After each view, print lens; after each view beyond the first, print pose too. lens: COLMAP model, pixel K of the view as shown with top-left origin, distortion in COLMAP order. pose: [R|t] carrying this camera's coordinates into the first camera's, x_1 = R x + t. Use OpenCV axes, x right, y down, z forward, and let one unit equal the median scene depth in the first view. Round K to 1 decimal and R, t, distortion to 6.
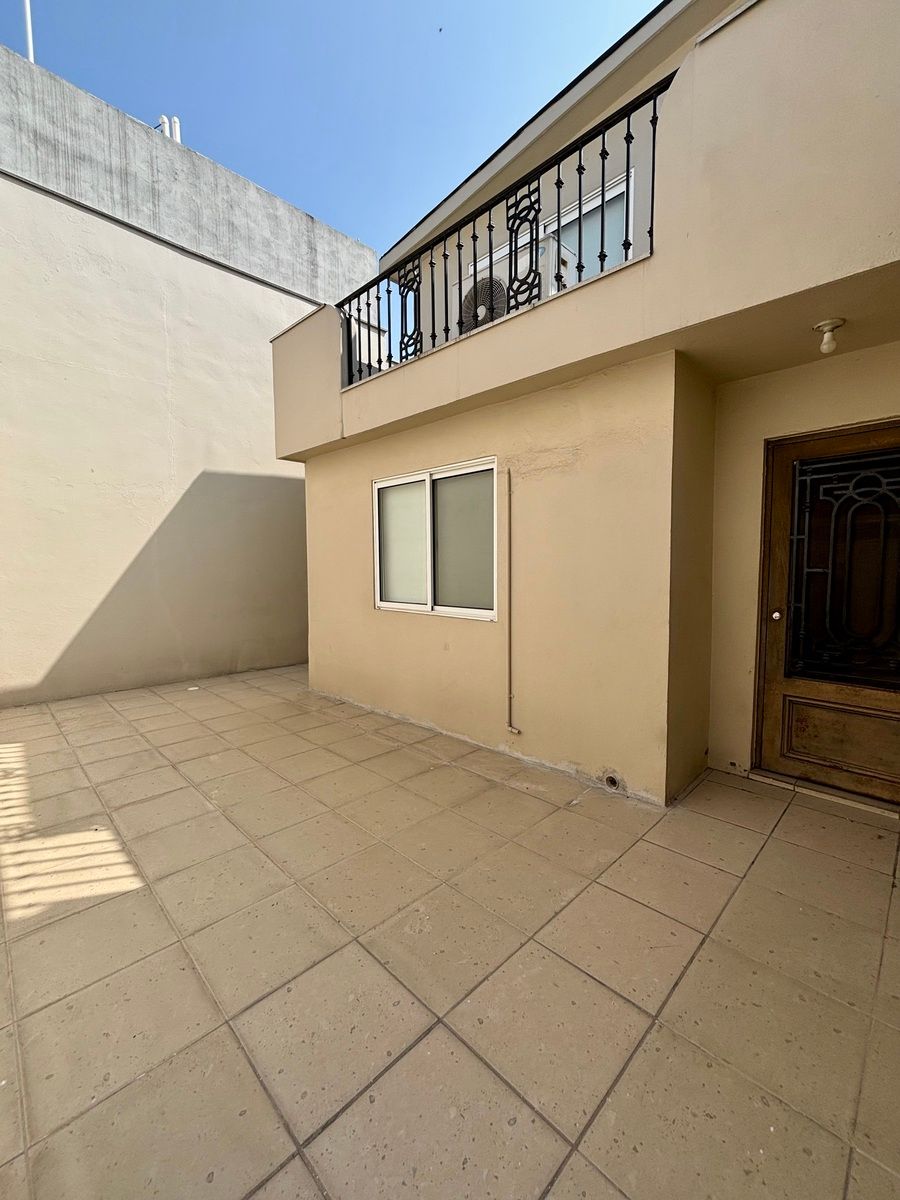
lens RADIAL K [[488.4, 0, 450.0], [0, 488.4, 601.3], [0, 0, 1]] dist [-0.002051, -0.000268]
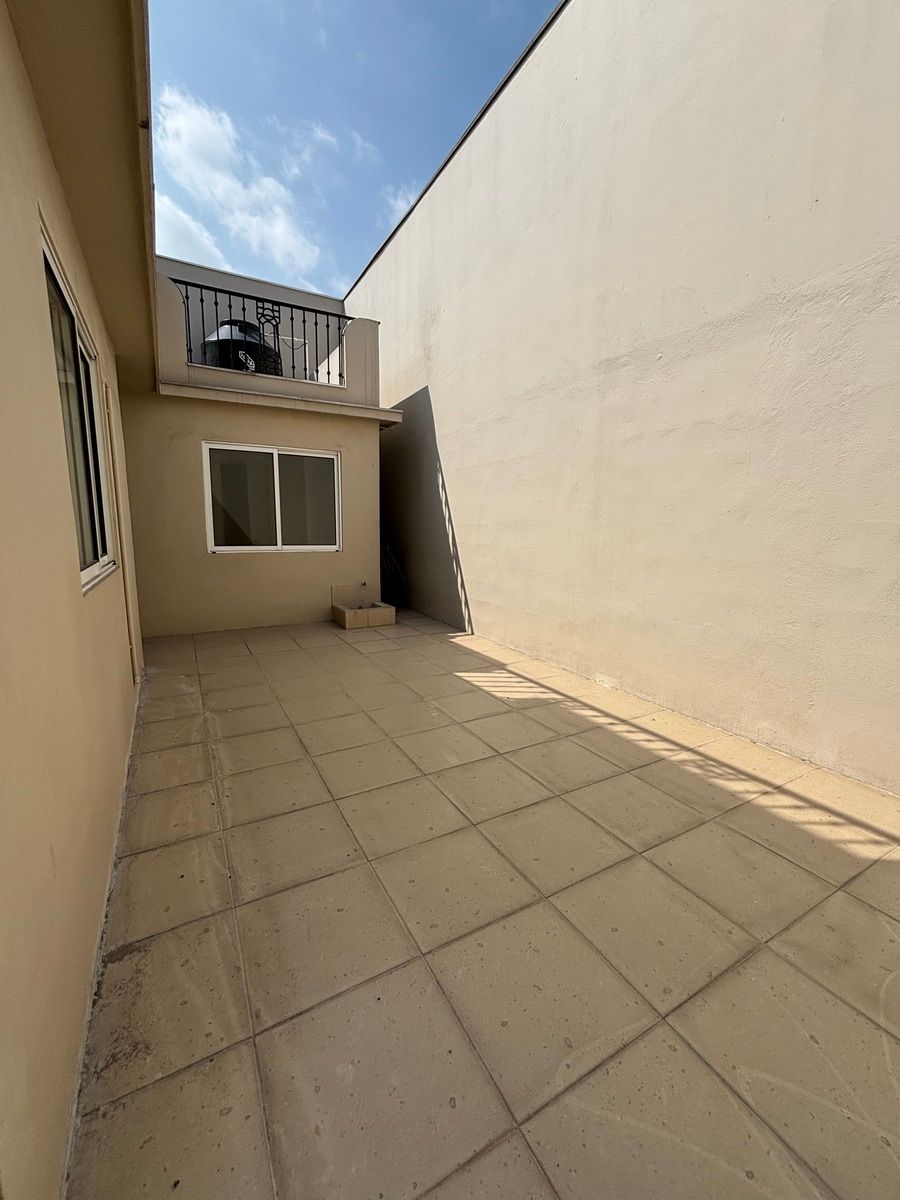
lens RADIAL K [[488.4, 0, 449.9], [0, 488.4, 600.2], [0, 0, 1]] dist [-0.002051, -0.000268]
pose [[-0.963632, -0.040526, 0.264141, -0.709401], [0.018865, 0.975651, 0.218514, -0.077125], [-0.266565, 0.215550, -0.939405, 1.752535]]
